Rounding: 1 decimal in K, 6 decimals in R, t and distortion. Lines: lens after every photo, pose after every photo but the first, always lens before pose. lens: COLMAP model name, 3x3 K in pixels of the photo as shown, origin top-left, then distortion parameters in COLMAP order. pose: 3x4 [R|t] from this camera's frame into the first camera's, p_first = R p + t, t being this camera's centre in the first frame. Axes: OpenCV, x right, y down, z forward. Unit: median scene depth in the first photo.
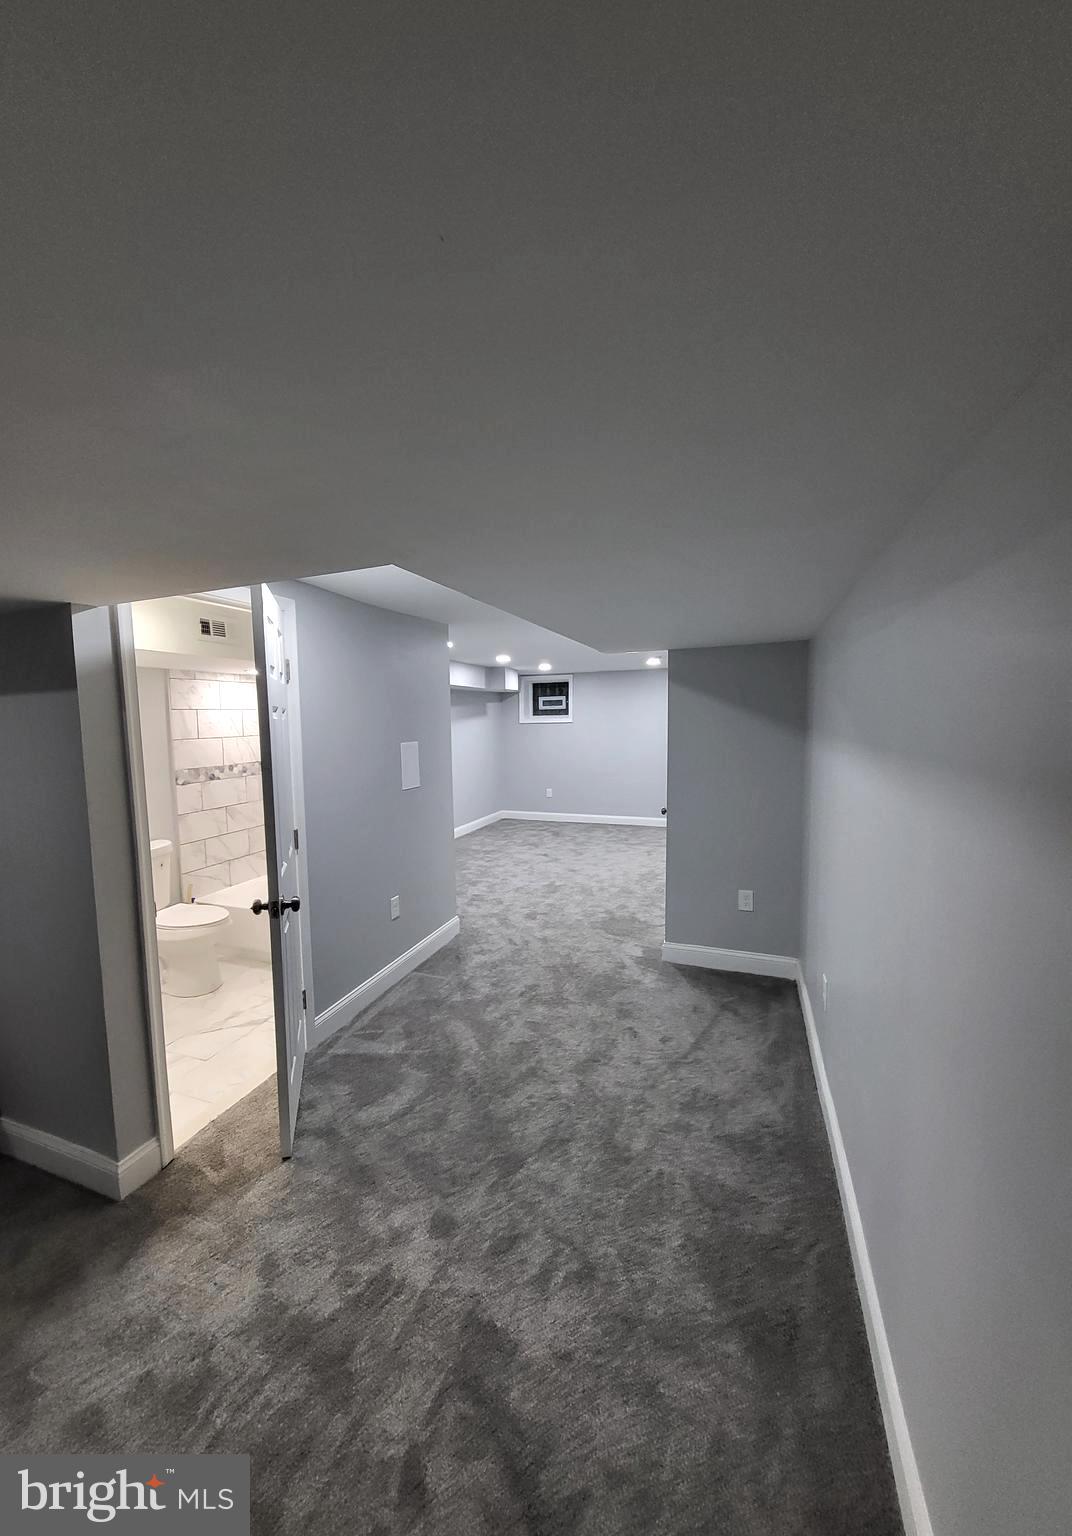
lens RADIAL K [[602.9, 0, 522.1], [0, 602.9, 764.9], [0, 0, 1]] dist [0.000411, 0.000006]
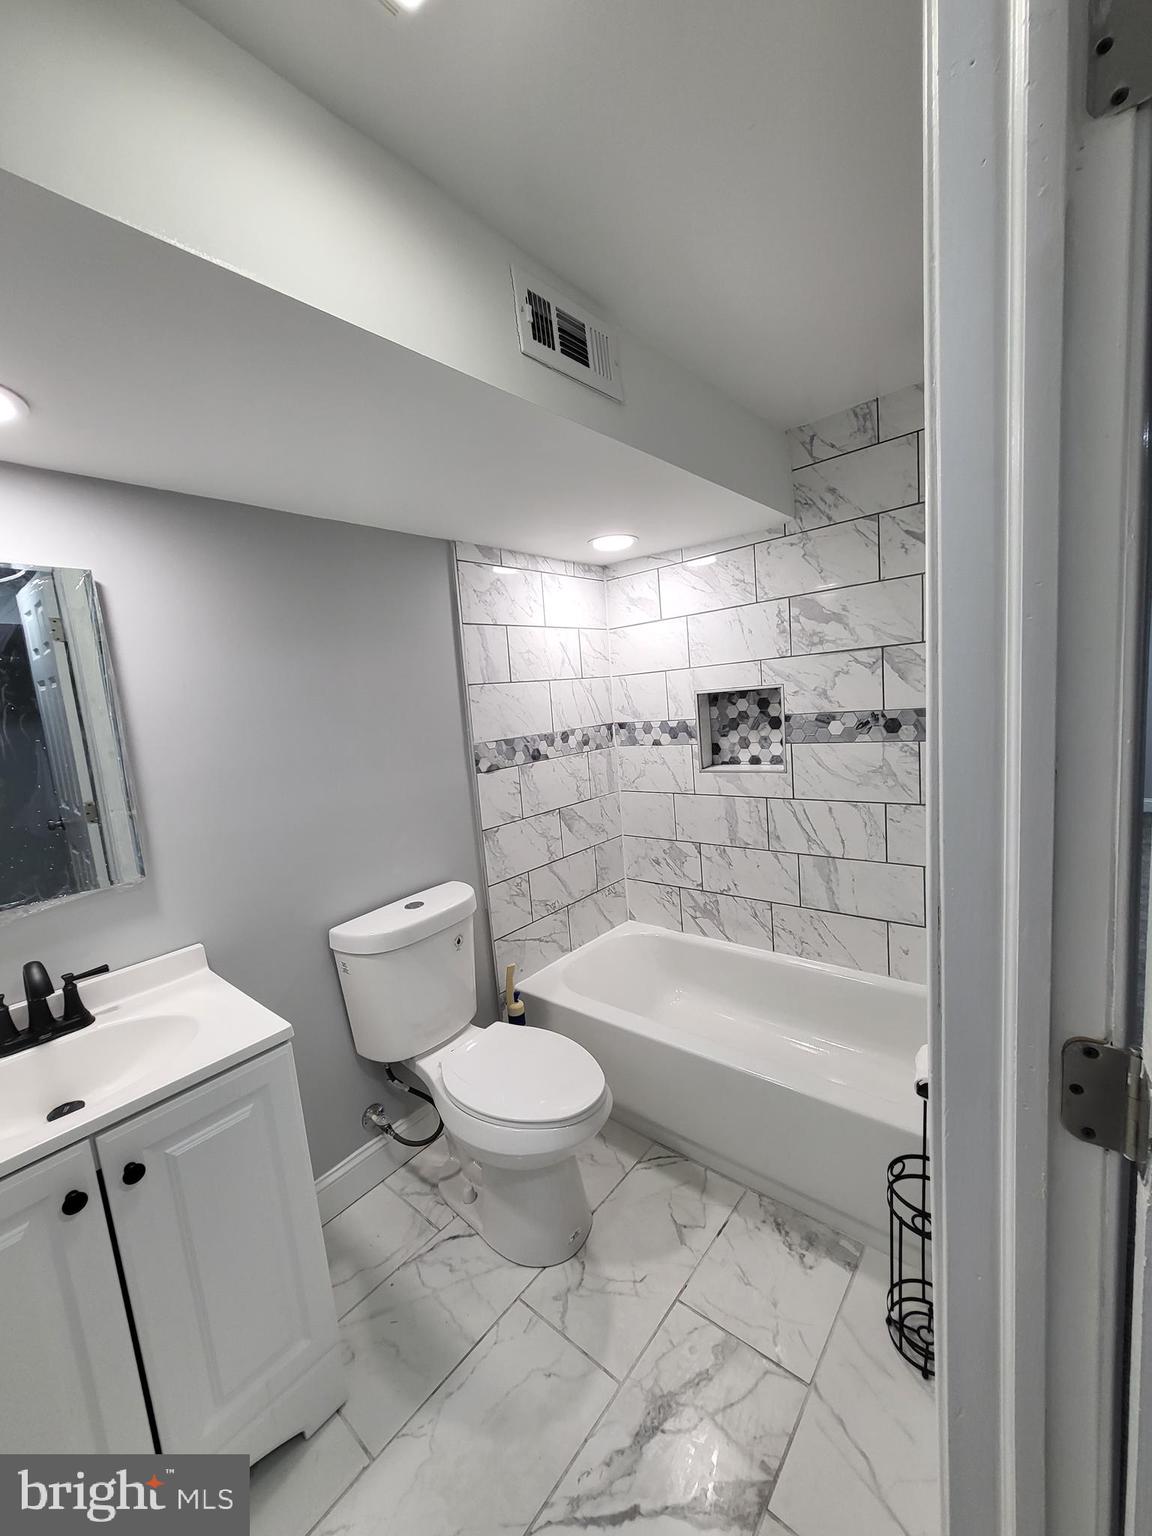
lens RADIAL K [[601.2, 0, 580.5], [0, 601.2, 768.0], [0, 0, 1]] dist [0.000659, 0.000063]
pose [[0.943802, -0.011646, -0.330307, -0.315292], [0.032021, 0.997900, 0.056311, 0.003057], [0.328958, -0.063723, 0.942192, 0.536320]]
